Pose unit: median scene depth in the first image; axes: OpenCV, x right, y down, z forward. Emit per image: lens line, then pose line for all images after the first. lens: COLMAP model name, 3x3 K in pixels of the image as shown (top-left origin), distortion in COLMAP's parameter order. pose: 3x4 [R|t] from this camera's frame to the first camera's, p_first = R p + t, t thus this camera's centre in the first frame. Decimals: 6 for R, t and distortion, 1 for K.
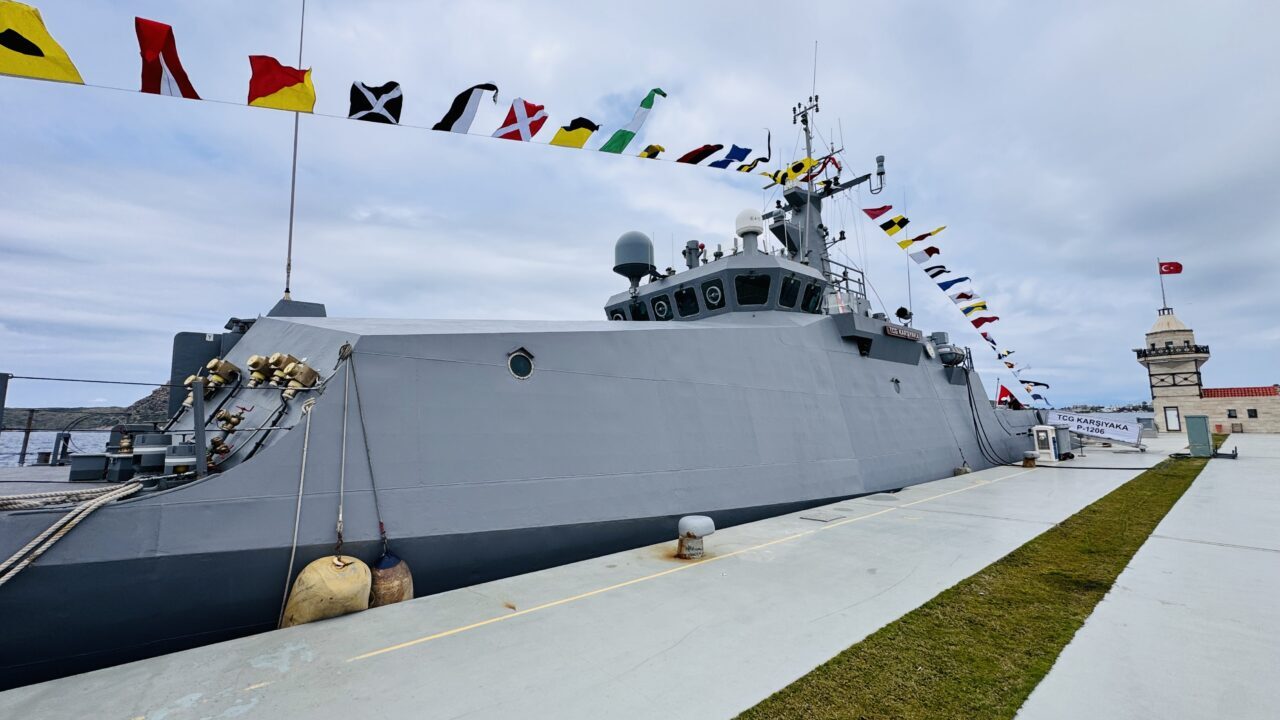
lens RADIAL K [[510.3, 0, 635.0], [0, 510.3, 357.5], [0, 0, 1]] dist [-0.003933, 0.000749]
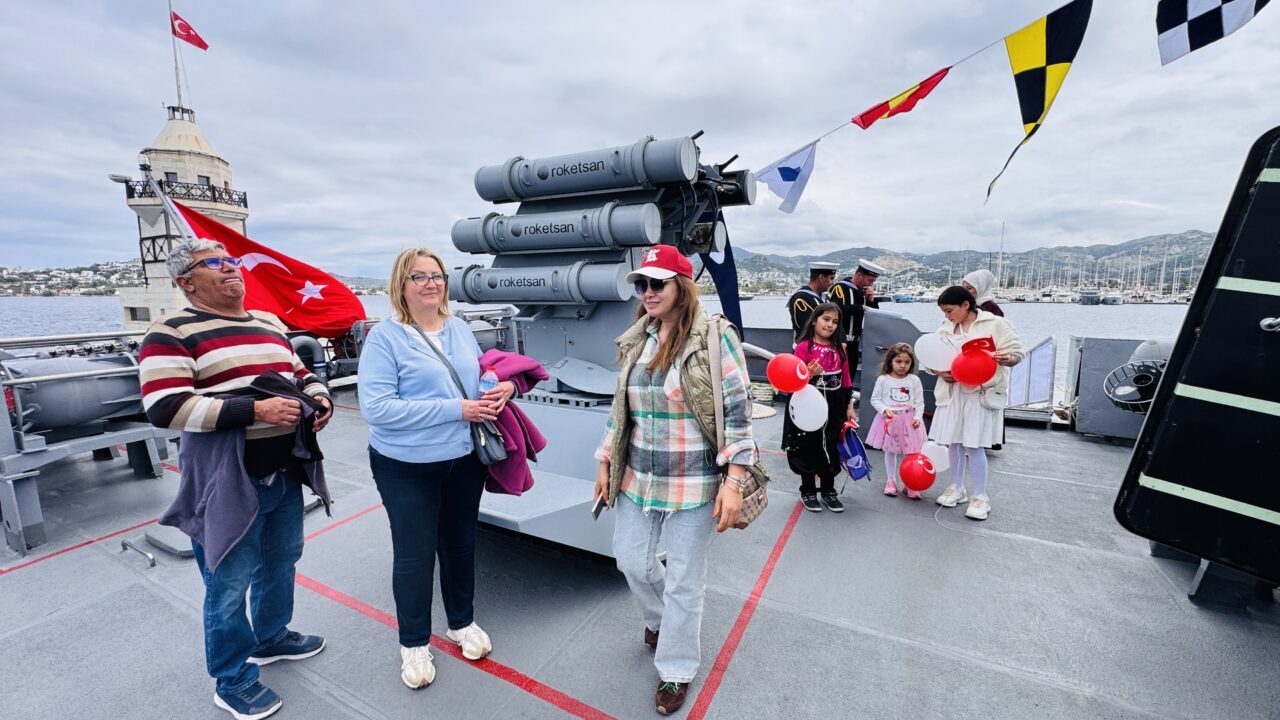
lens RADIAL K [[510.3, 0, 639.0], [0, 510.3, 359.8], [0, 0, 1]] dist [-0.003933, 0.000749]
pose [[-0.365383, -0.103083, 0.925132, 0.397676], [-0.107275, 0.991891, 0.068153, 0.073376], [-0.924655, -0.074342, -0.373478, 0.786566]]
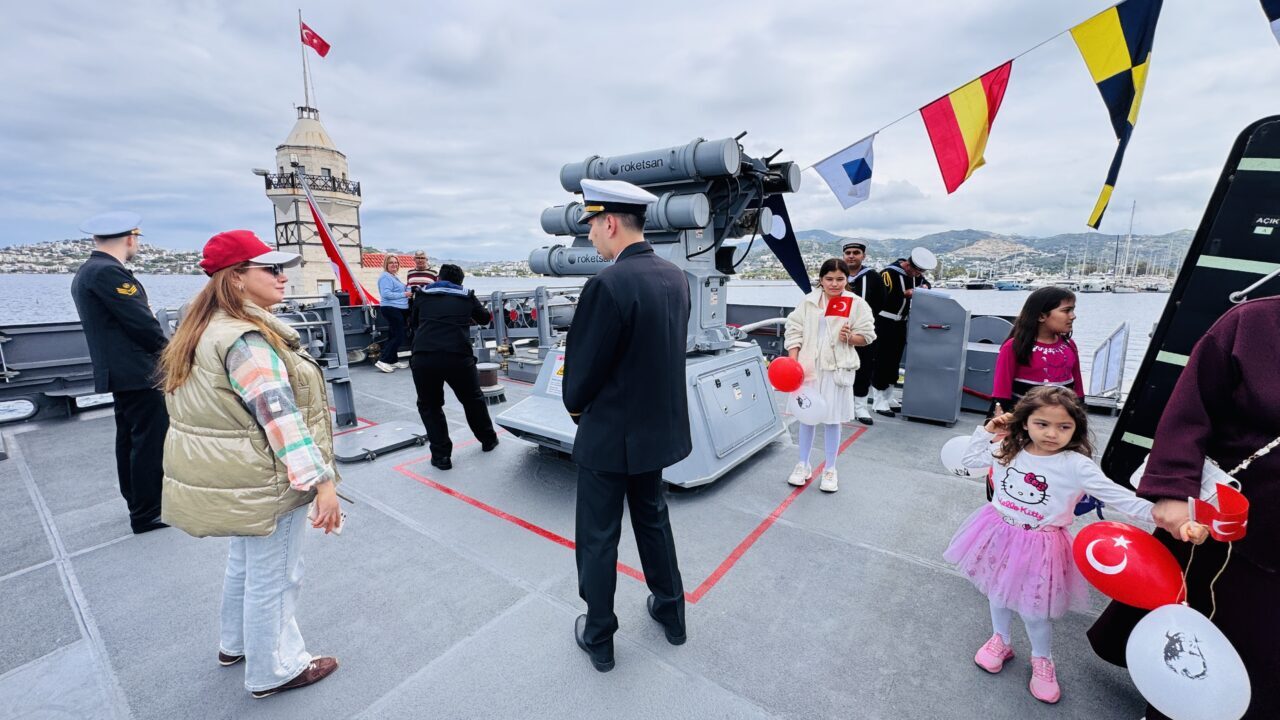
lens RADIAL K [[510.3, 0, 638.8], [0, 510.3, 361.1], [0, 0, 1]] dist [-0.003933, 0.000749]
pose [[-0.224136, -0.143997, 0.963861, 0.380799], [-0.125052, 0.985097, 0.118090, 0.075379], [-0.966501, -0.094065, -0.238803, 0.788041]]
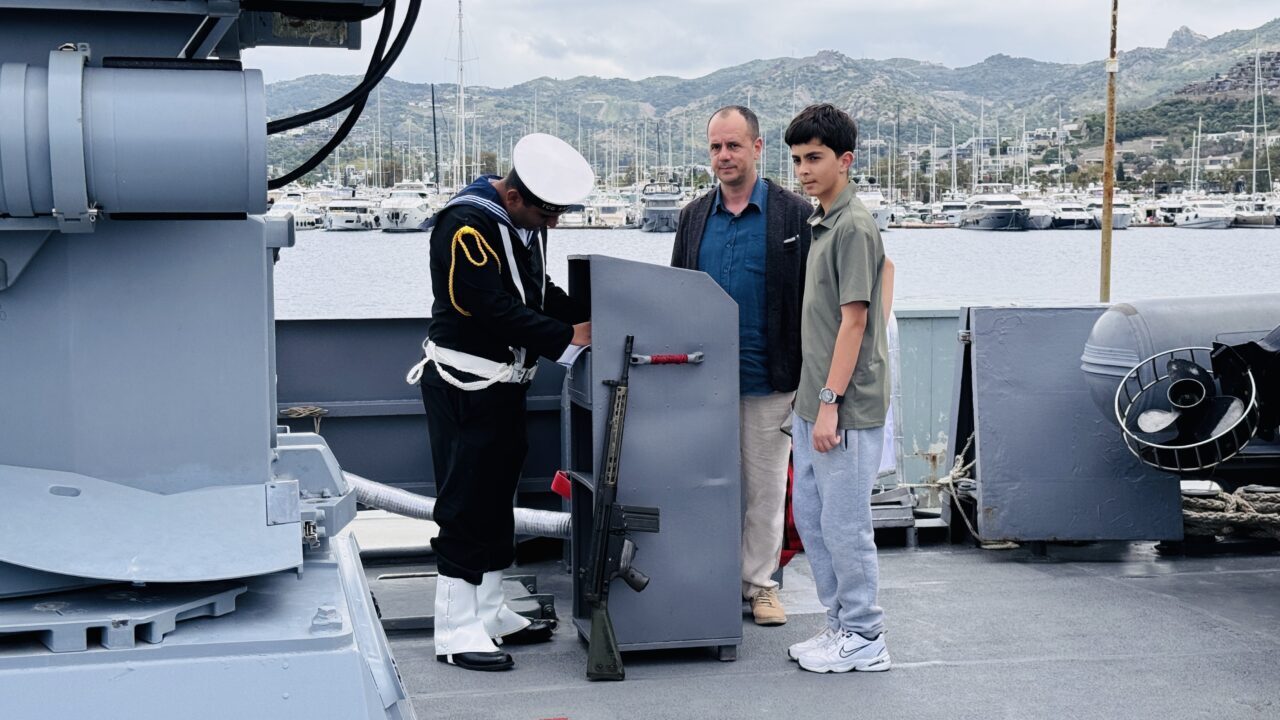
lens RADIAL K [[1784.8, 0, 627.6], [0, 1784.8, 359.3], [0, 0, 1]] dist [0.110182, 0.000000]
pose [[-0.882461, -0.023172, 0.469815, 0.422817], [-0.041797, 0.998698, -0.029252, 0.077033], [-0.468526, -0.045451, -0.882280, 0.814328]]
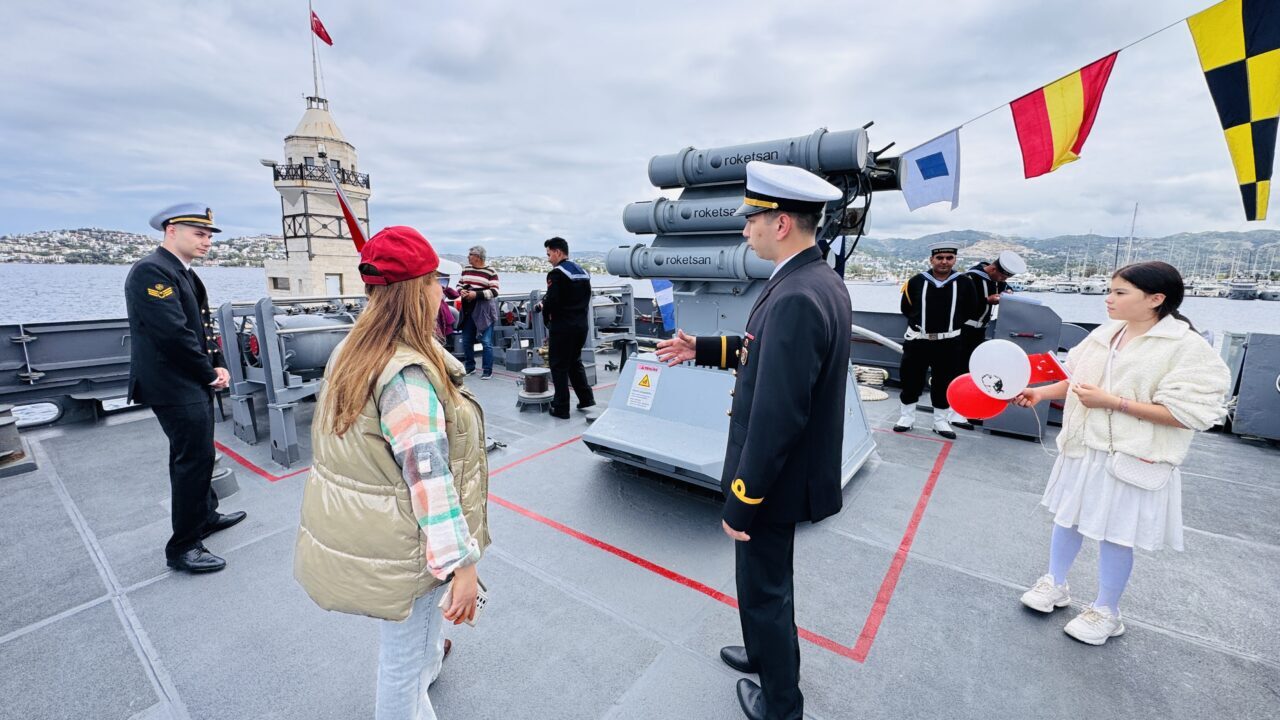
lens RADIAL K [[510.3, 0, 638.0], [0, 510.3, 359.3], [0, 0, 1]] dist [-0.003933, 0.000749]
pose [[-0.225065, -0.149459, 0.962813, 0.392648], [-0.136316, 0.983276, 0.120770, 0.076130], [-0.964761, -0.104066, -0.241674, 0.802439]]
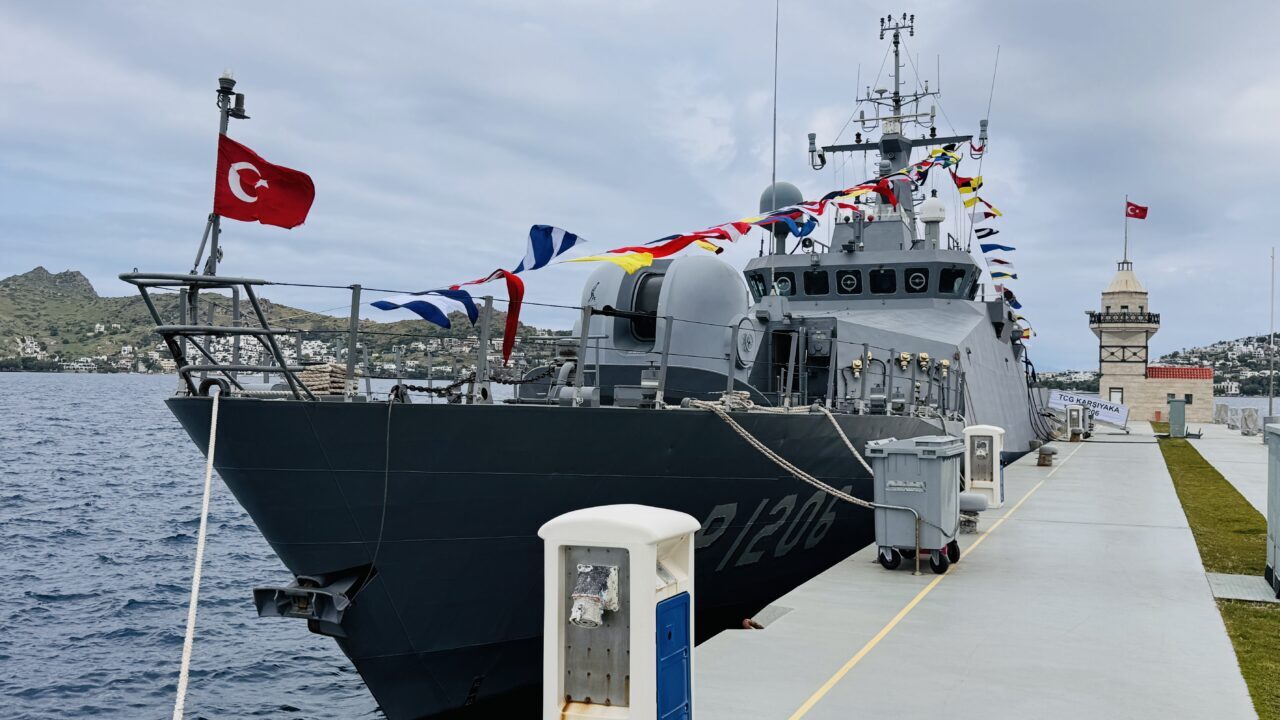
lens RADIAL K [[1291.6, 0, 641.3], [0, 1291.6, 359.8], [0, 0, 1]] dist [0.122636, 0.000000]
pose [[0.867786, 0.038733, 0.495427, -0.619766], [-0.089413, 0.992857, 0.078992, -0.042814], [-0.488829, -0.112846, 0.865051, -0.414197]]
